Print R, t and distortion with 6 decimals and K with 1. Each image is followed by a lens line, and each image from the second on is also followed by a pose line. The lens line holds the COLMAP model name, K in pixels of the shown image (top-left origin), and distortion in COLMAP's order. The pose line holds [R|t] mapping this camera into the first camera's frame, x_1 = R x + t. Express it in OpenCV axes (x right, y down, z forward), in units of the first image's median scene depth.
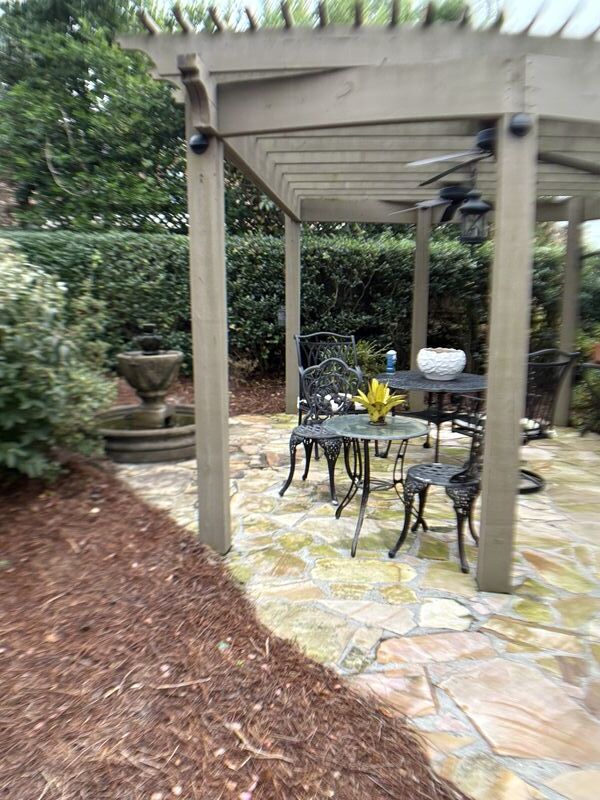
lens RADIAL K [[625.2, 0, 300.5], [0, 625.2, 400.9], [0, 0, 1]] dist [-0.094469, -0.007350]
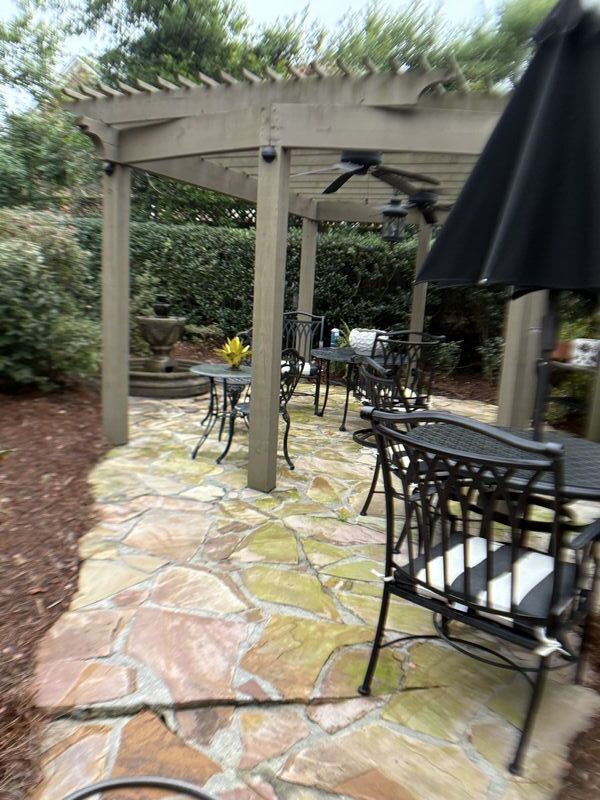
lens RADIAL K [[625.2, 0, 298.9], [0, 625.2, 403.2], [0, 0, 1]] dist [-0.094469, -0.007350]
pose [[0.949773, 0.110611, -0.292741, 0.447198], [-0.108288, 0.993825, 0.024182, 0.041394], [0.293608, 0.008733, 0.955886, -0.175337]]
